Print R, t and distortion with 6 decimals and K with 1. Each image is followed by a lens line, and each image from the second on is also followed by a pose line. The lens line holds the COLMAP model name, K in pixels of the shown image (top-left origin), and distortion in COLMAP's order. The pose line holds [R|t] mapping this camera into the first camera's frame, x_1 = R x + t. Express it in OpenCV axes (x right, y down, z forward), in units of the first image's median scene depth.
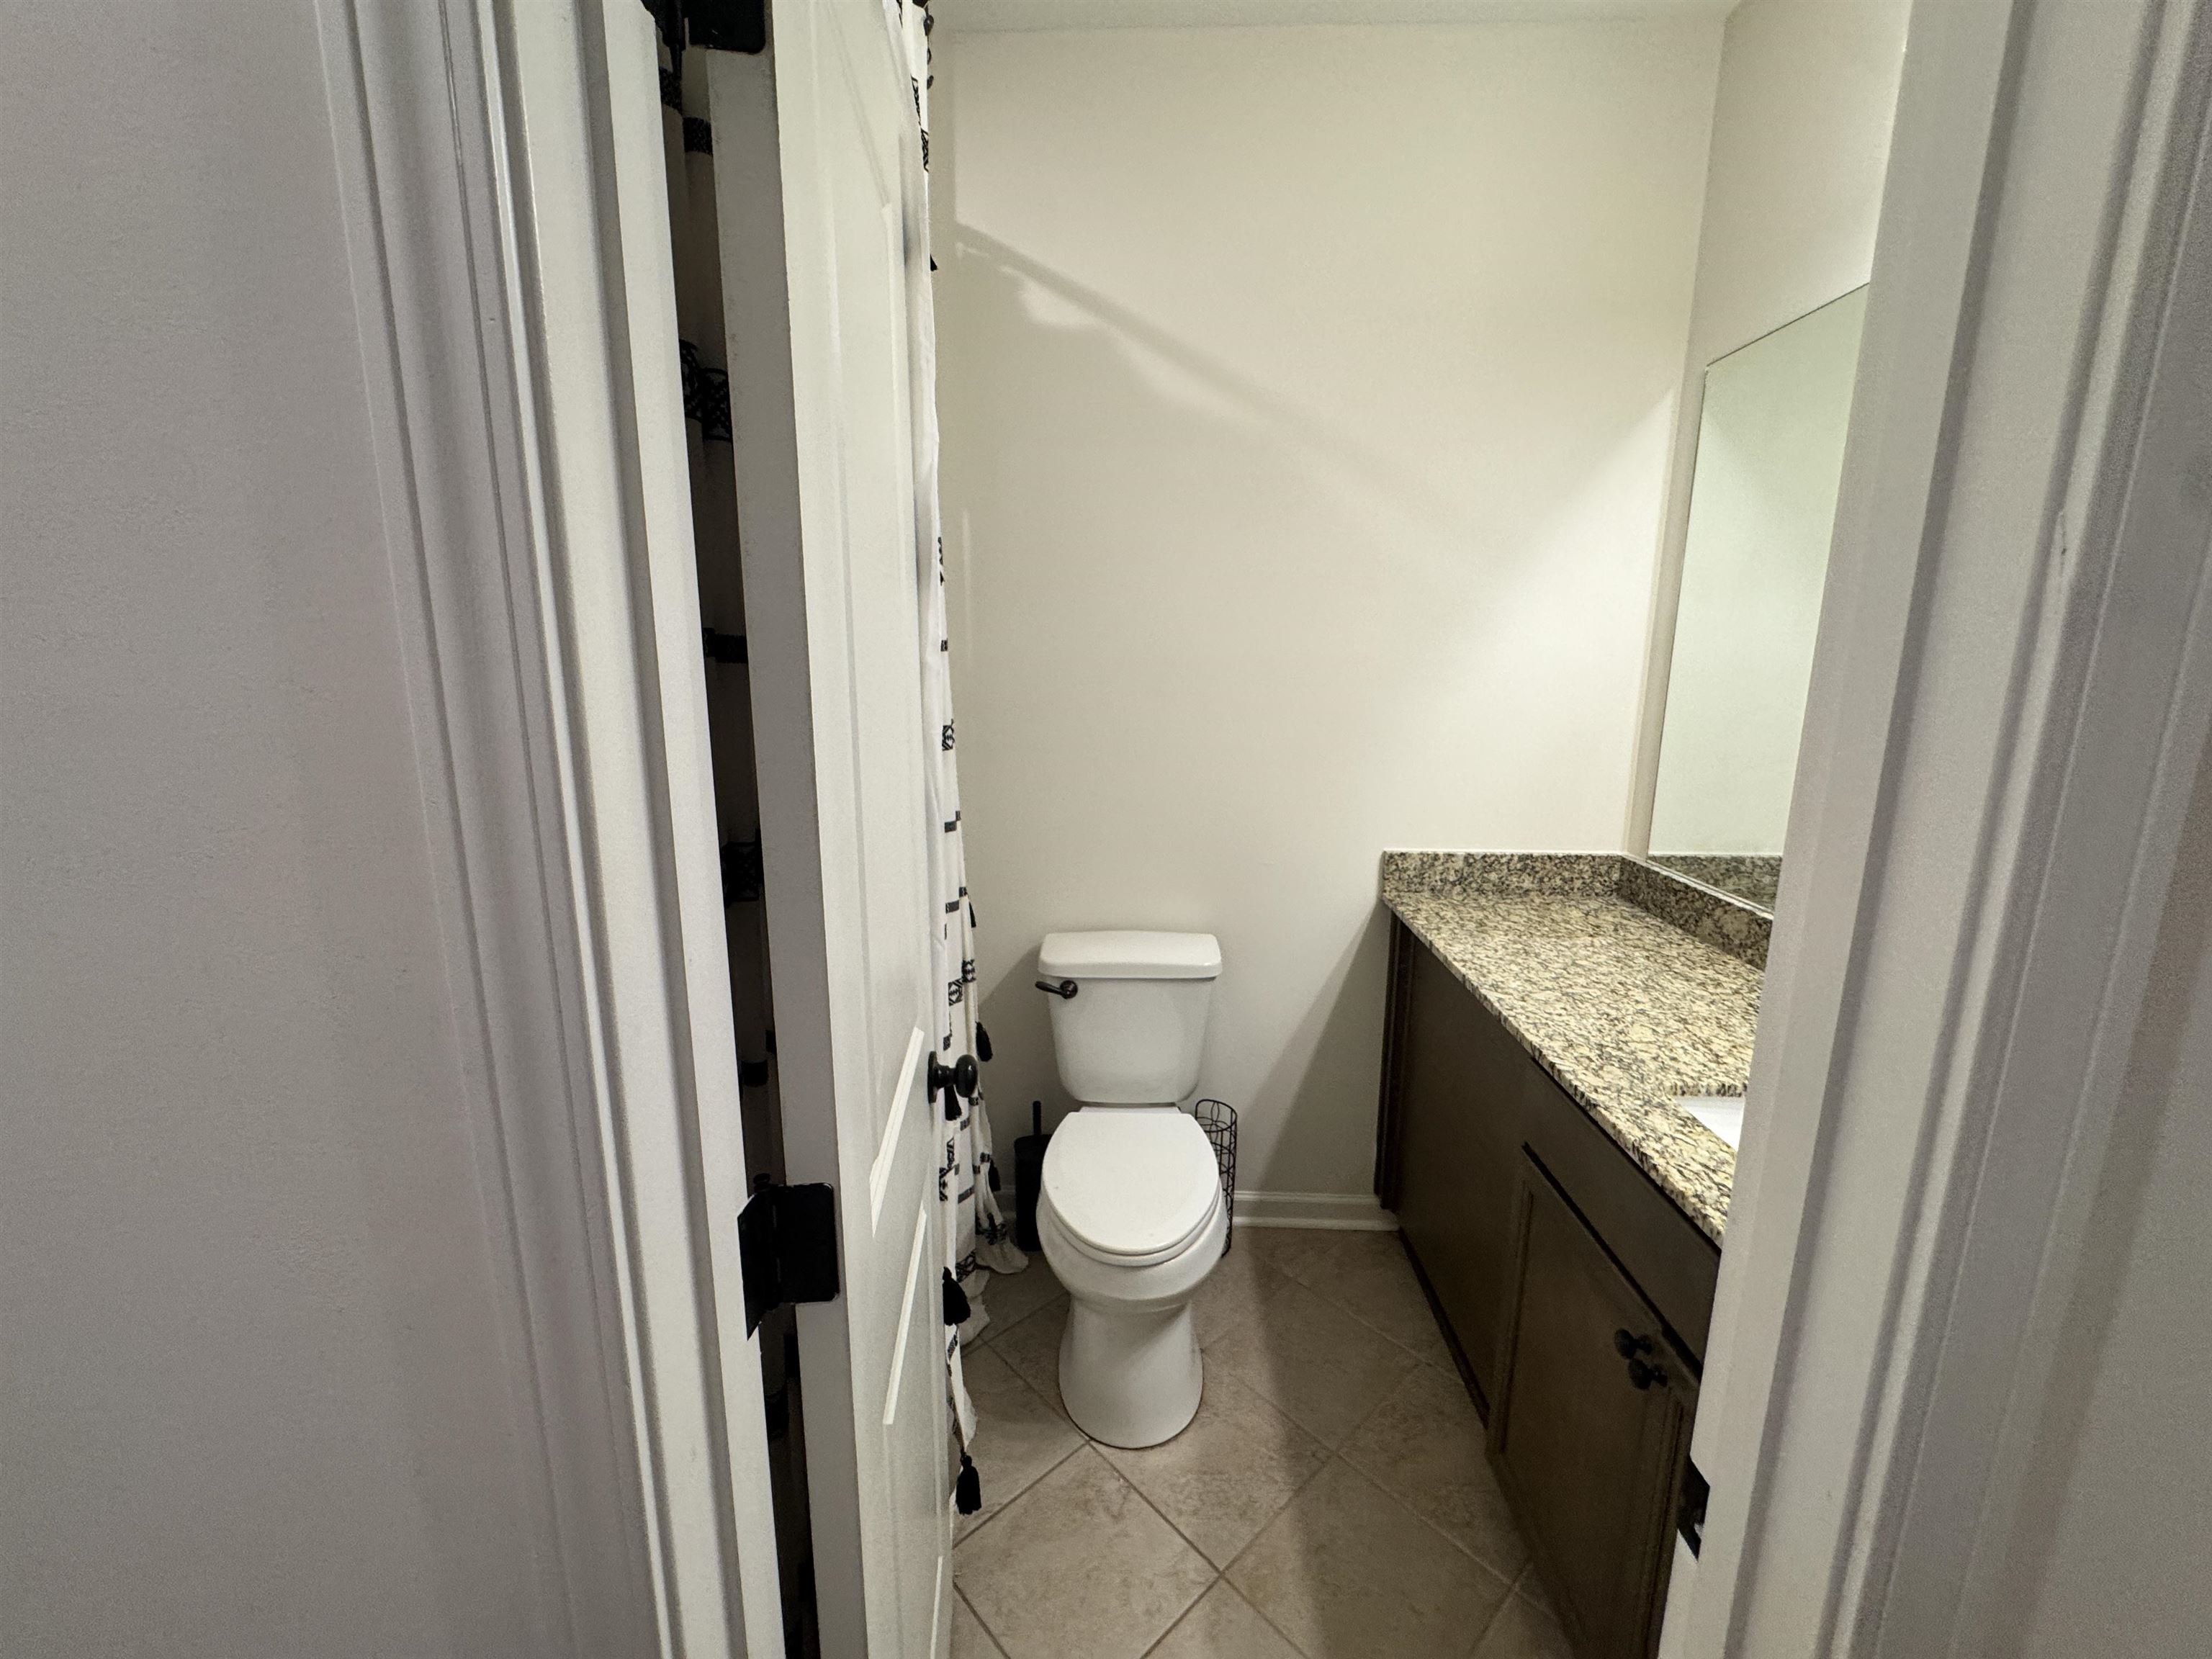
lens RADIAL K [[882.2, 0, 1106.0], [0, 882.2, 829.5], [0, 0, 1]] dist [0.000517, -0.000003]
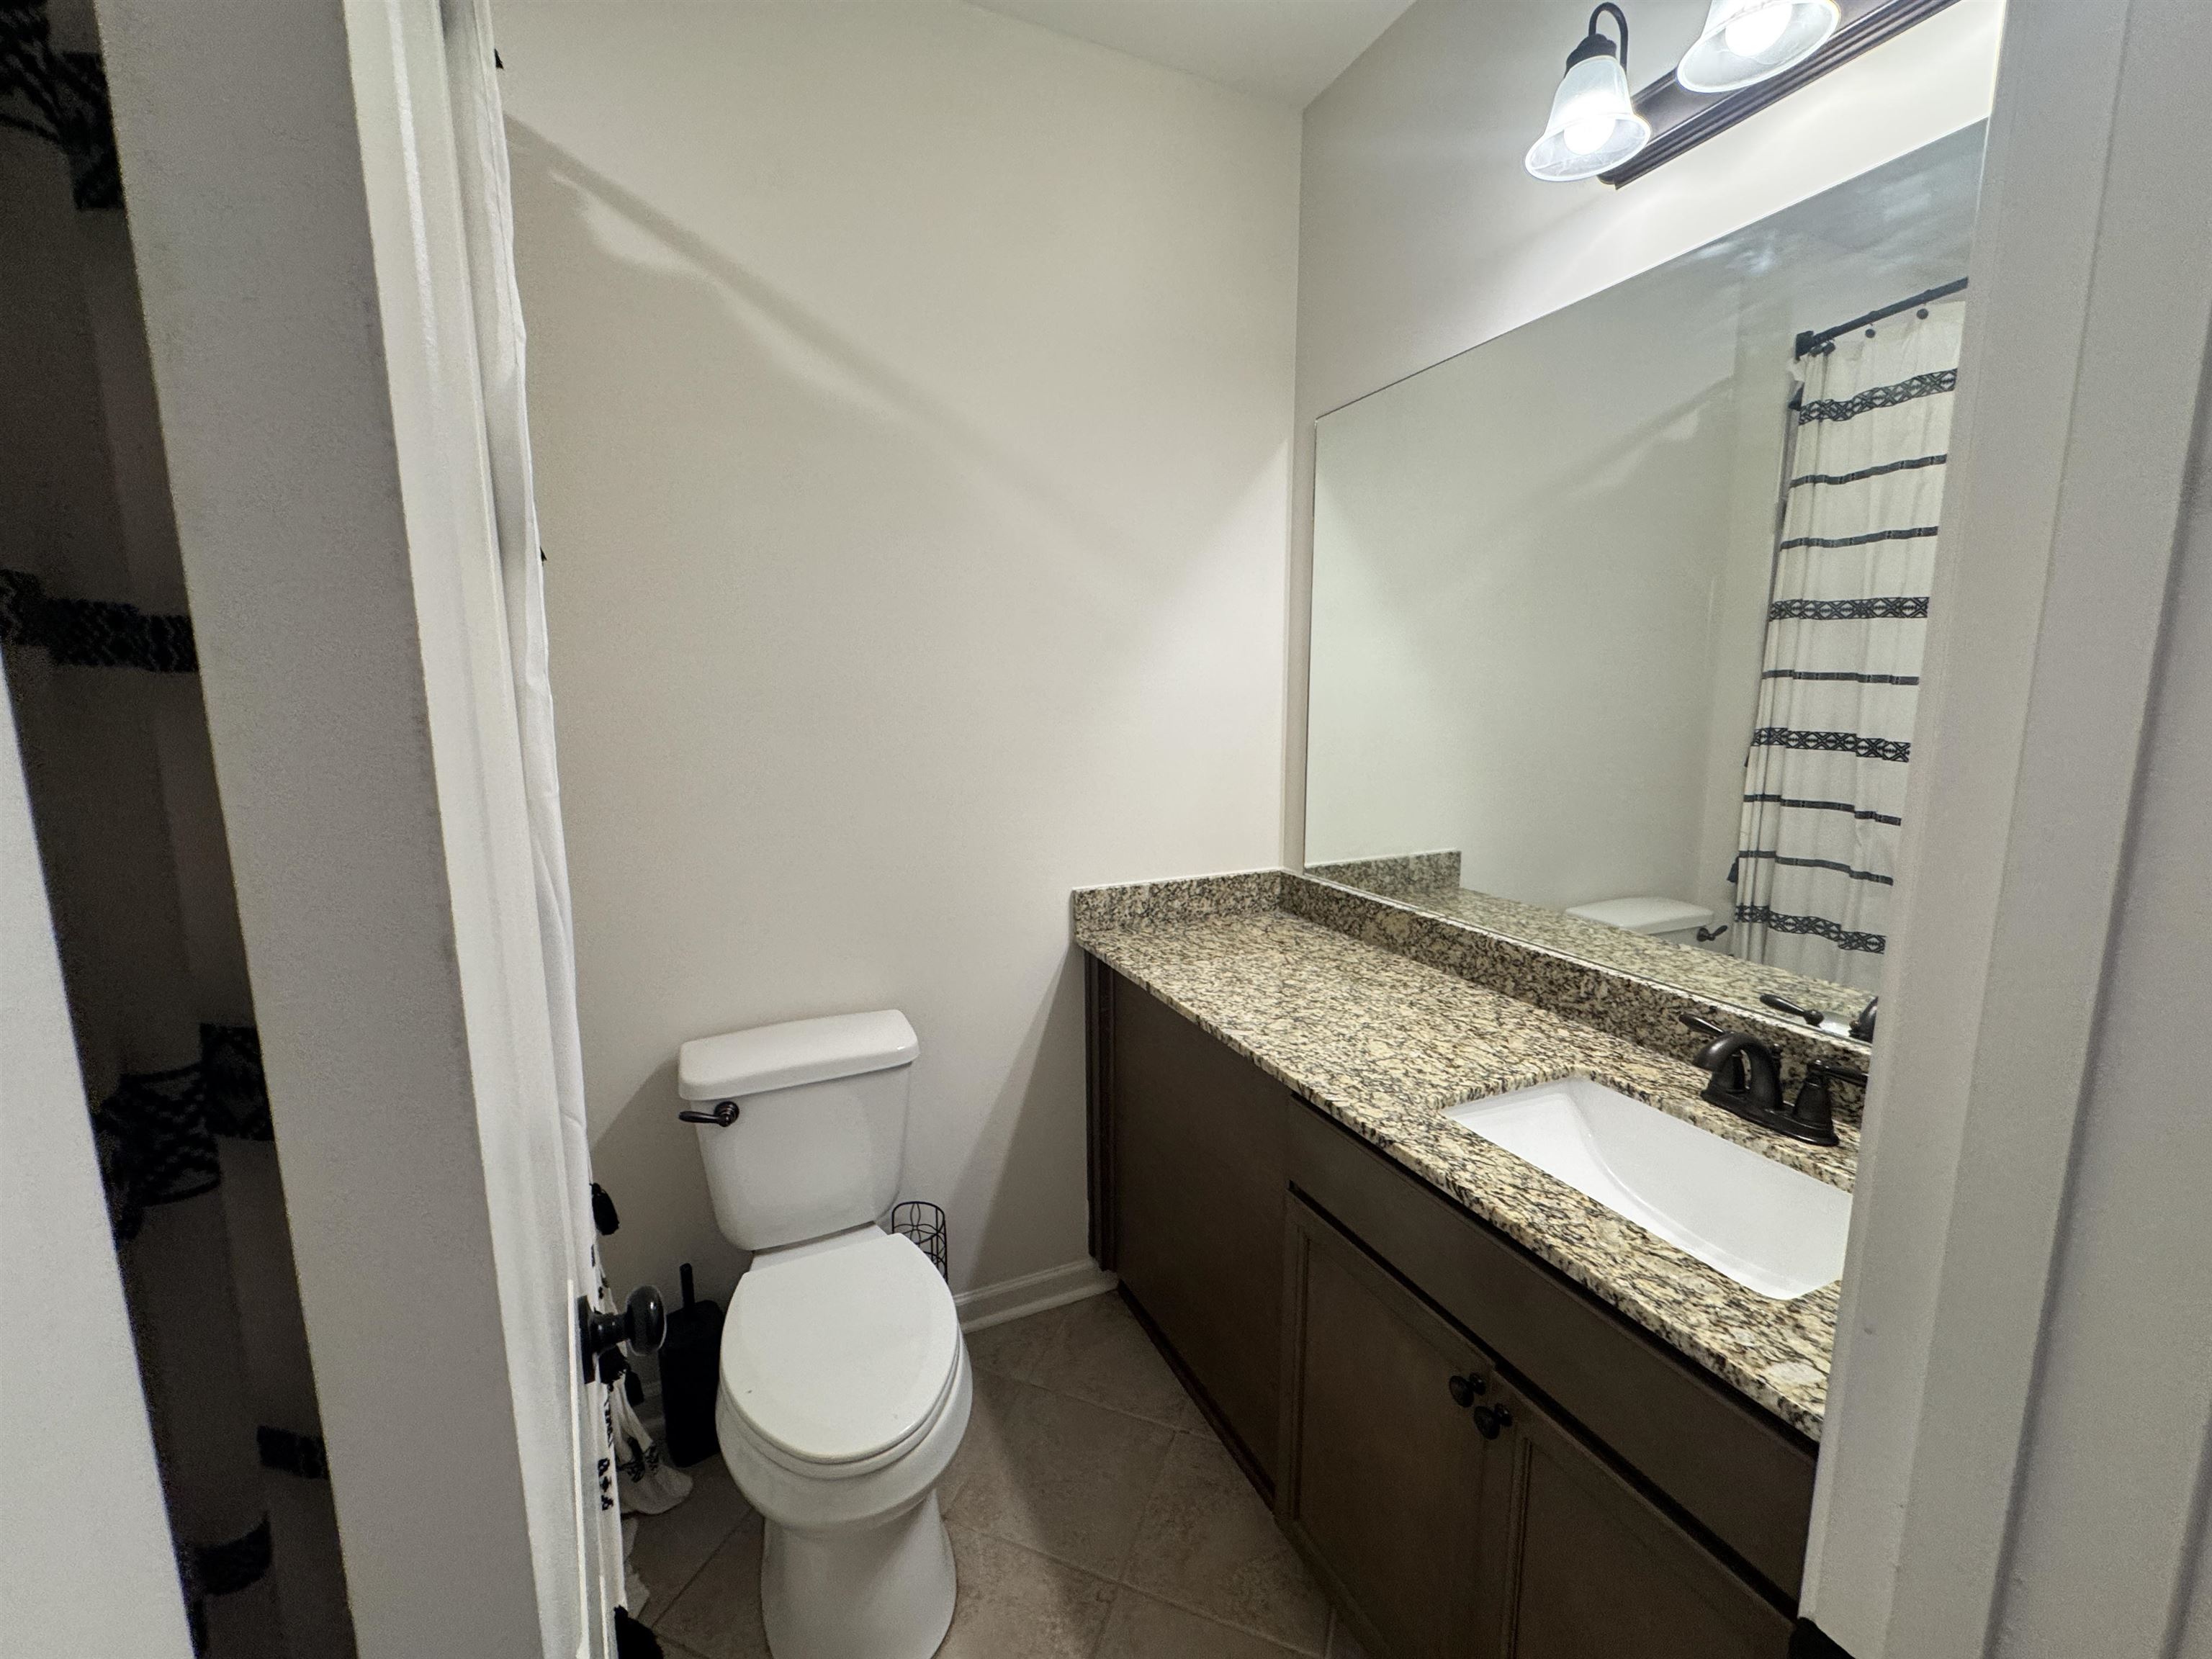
lens RADIAL K [[882.2, 0, 1106.0], [0, 882.2, 829.5], [0, 0, 1]] dist [0.000517, -0.000003]
pose [[0.894891, -0.077737, 0.439463, -0.070374], [0.095810, 0.995217, -0.019056, -0.021566], [-0.435879, 0.059158, 0.898059, 0.155892]]
